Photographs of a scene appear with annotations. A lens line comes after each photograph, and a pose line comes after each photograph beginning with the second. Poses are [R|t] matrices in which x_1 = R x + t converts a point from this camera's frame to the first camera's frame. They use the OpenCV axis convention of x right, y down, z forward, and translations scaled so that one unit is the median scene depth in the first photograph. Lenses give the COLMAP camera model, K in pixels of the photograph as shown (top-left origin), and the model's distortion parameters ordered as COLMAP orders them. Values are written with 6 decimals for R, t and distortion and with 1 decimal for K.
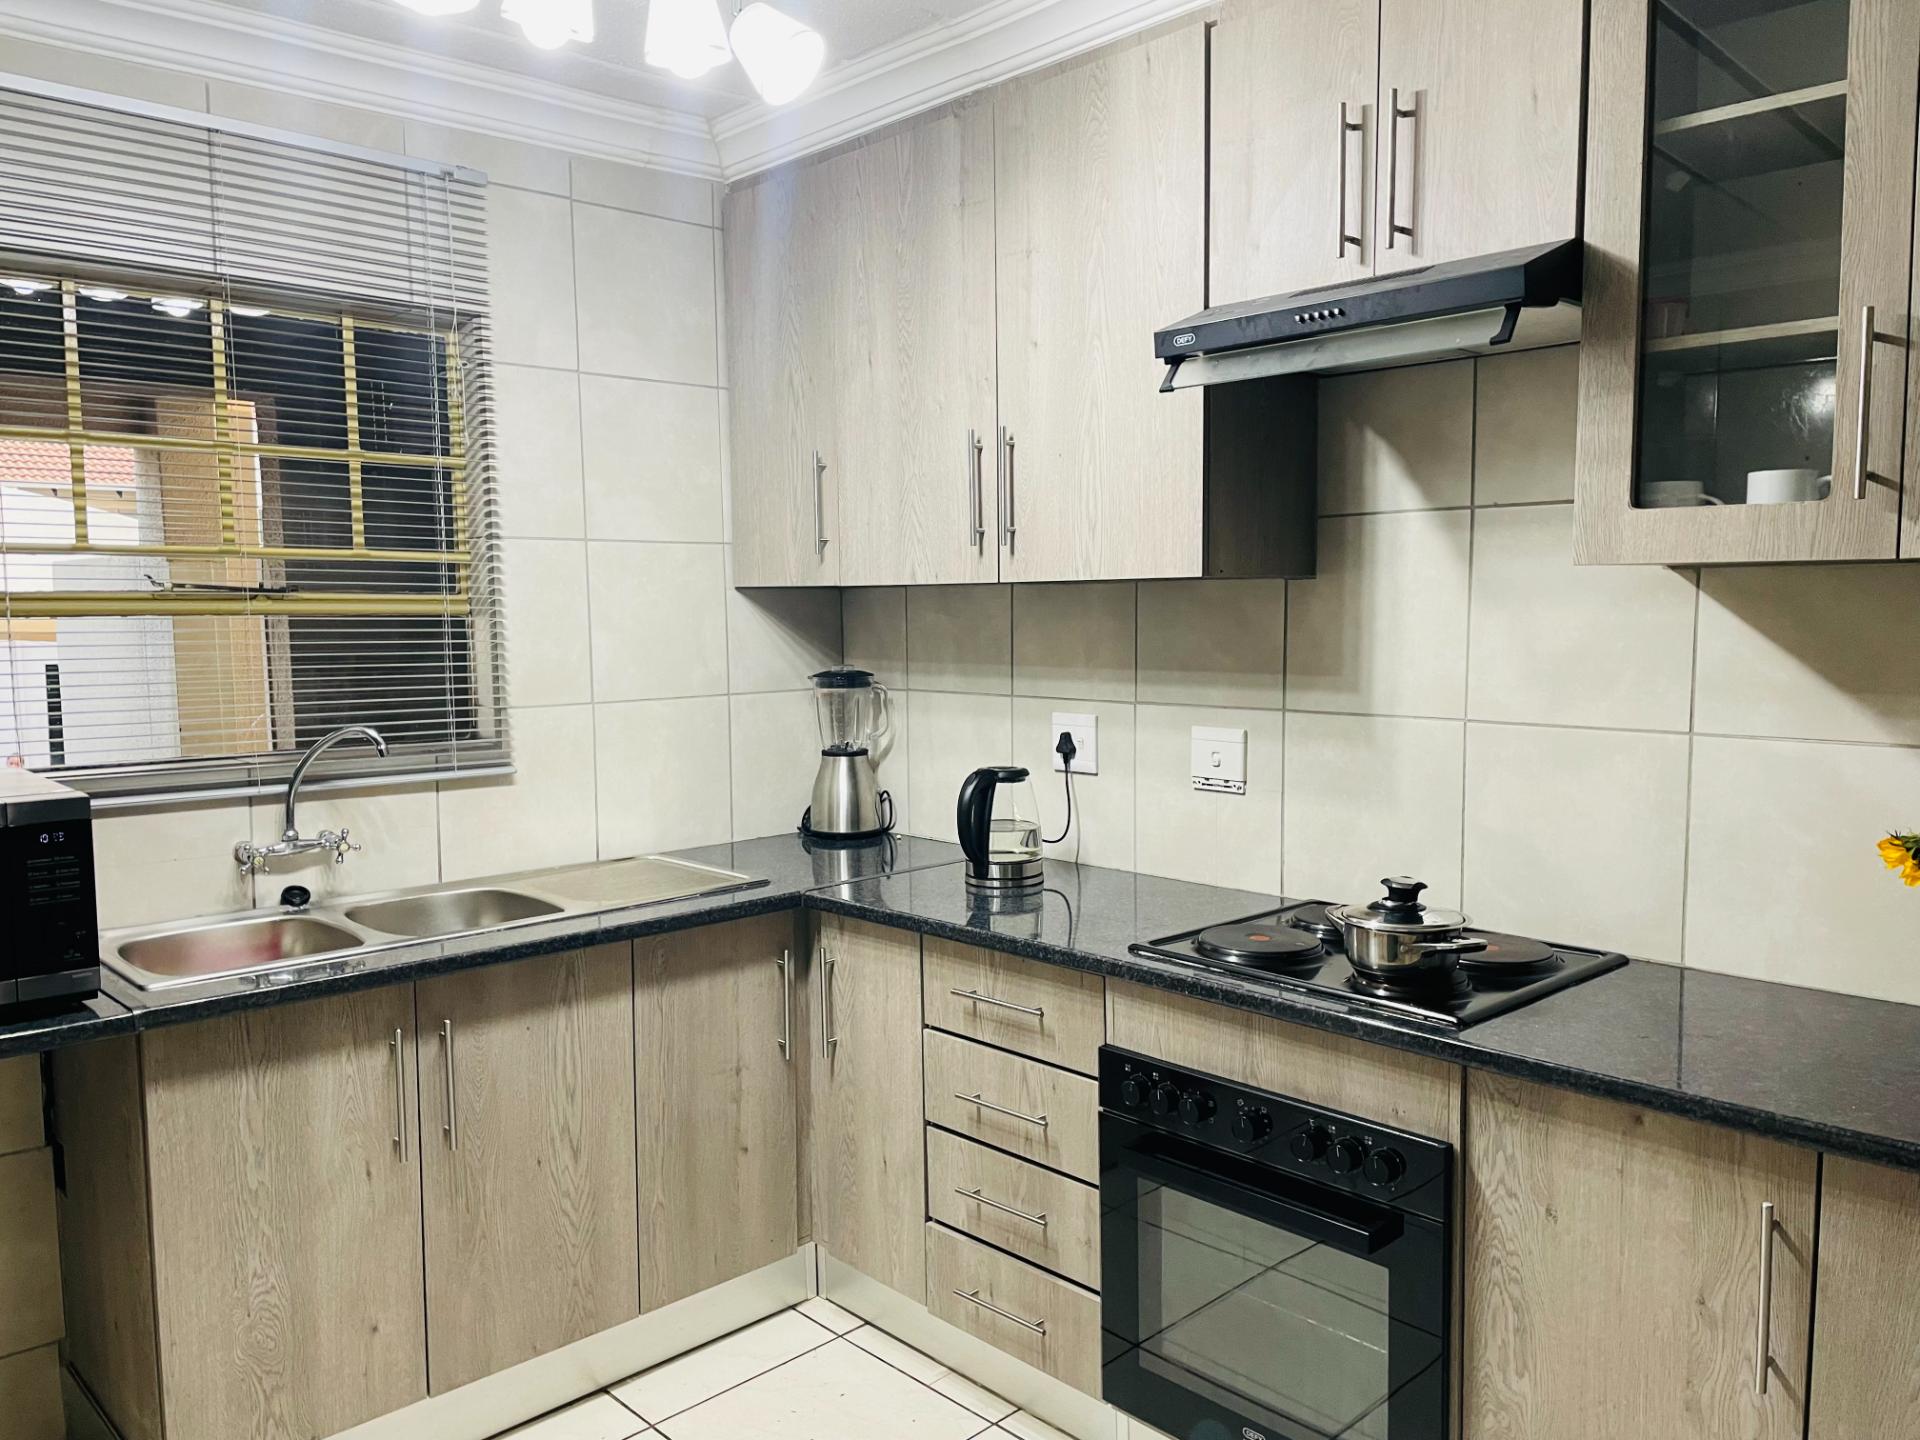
lens RADIAL K [[1435.4, 0, 933.1], [0, 1435.4, 730.0], [0, 0, 1]] dist [0.089366, -0.140348]
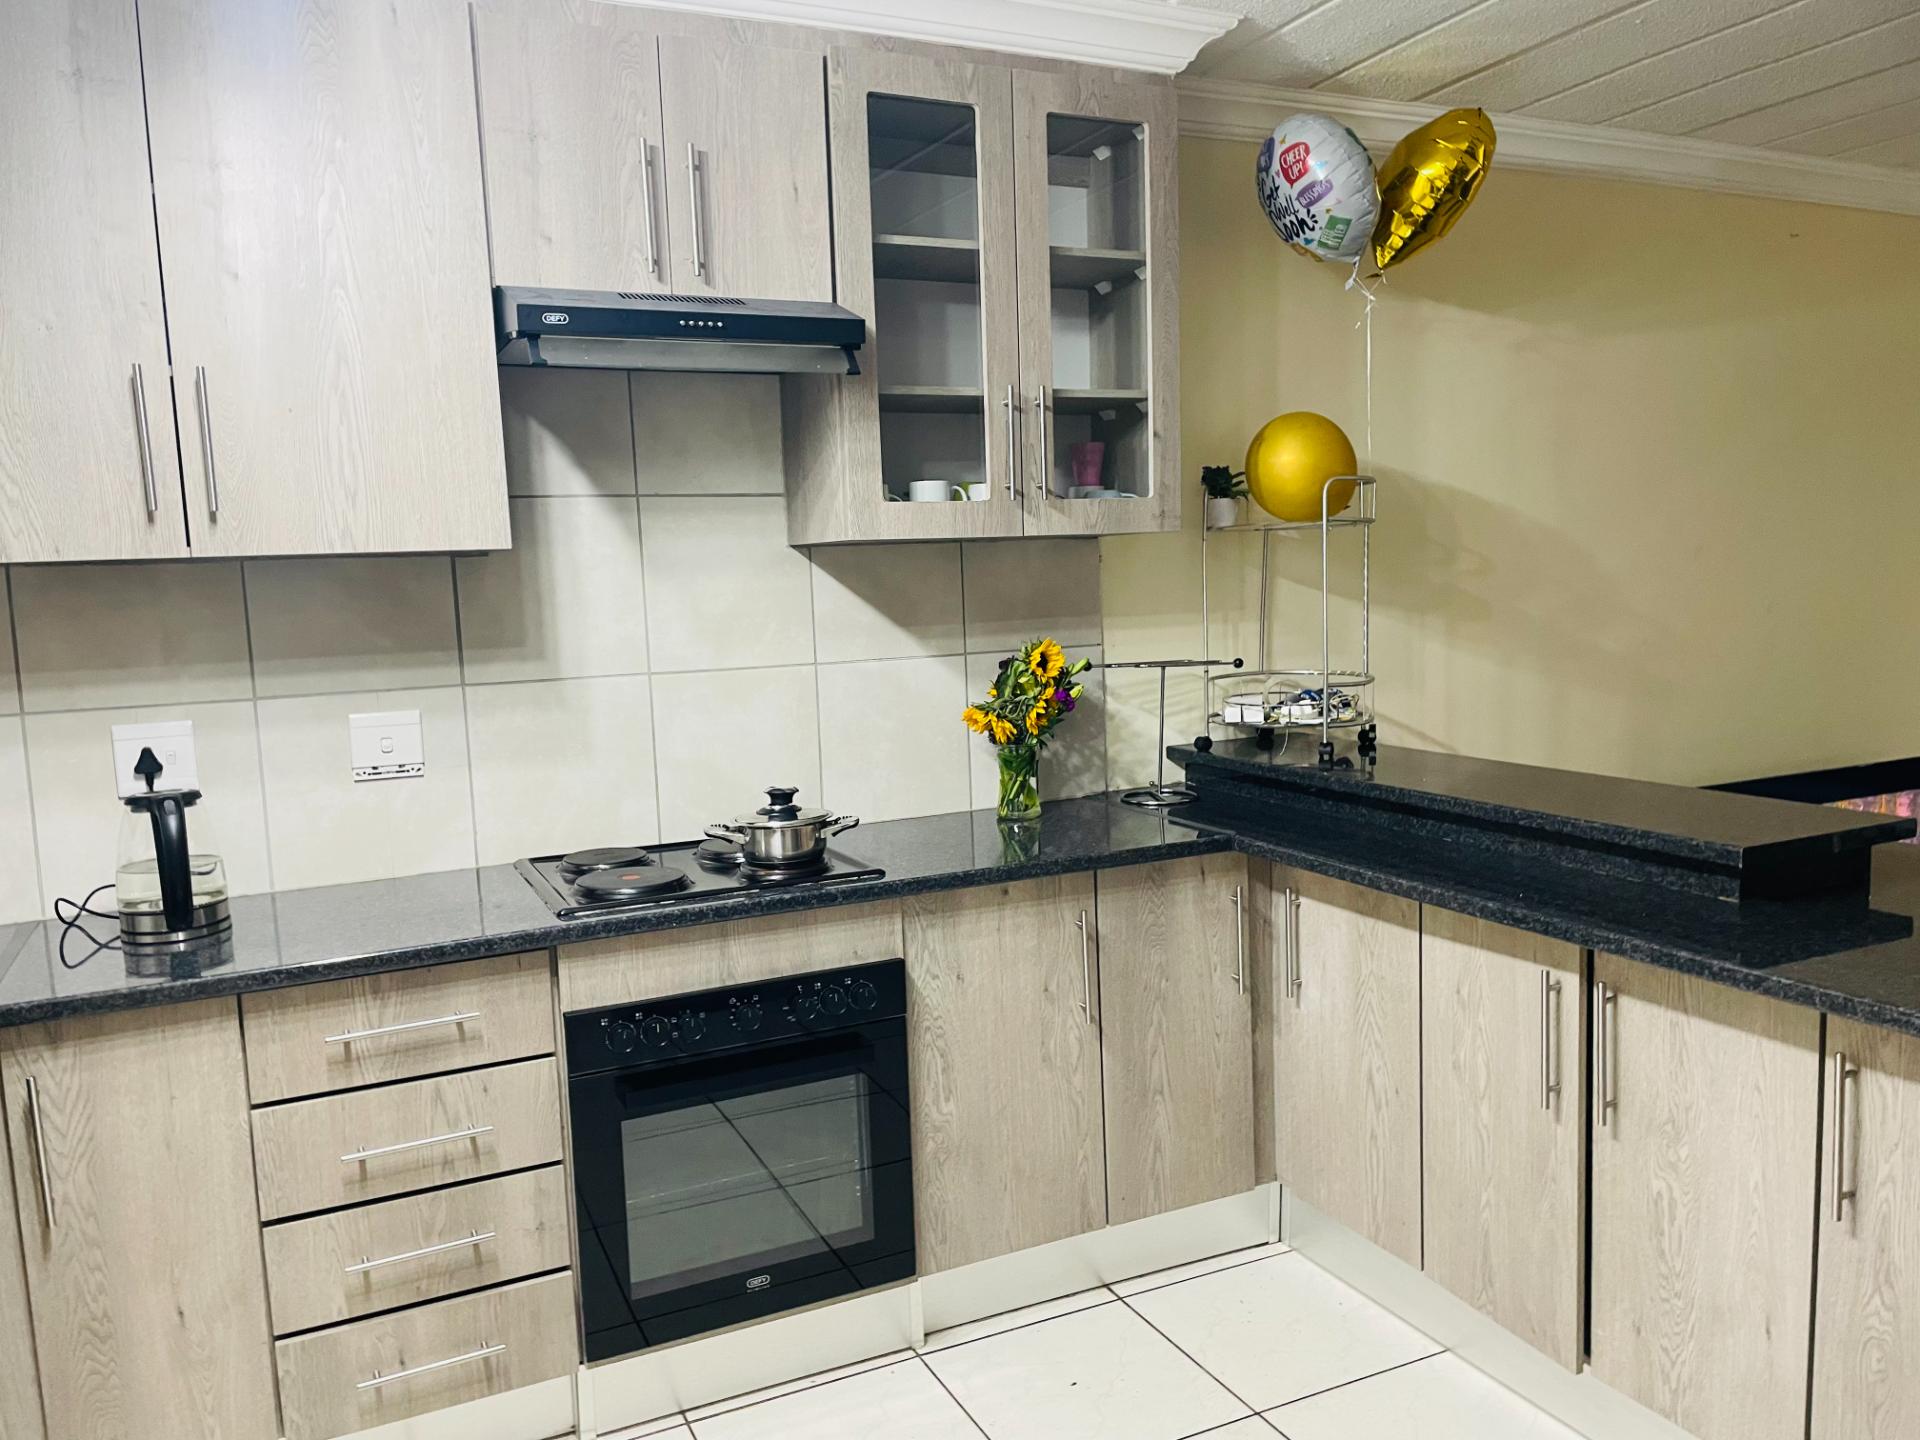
lens RADIAL K [[1435.4, 0, 933.1], [0, 1435.4, 730.0], [0, 0, 1]] dist [0.089366, -0.140348]
pose [[0.308644, -0.104361, 0.945435, -0.698112], [0.120073, 0.990286, 0.070113, -0.015703], [-0.943568, 0.091881, 0.318177, 0.403525]]
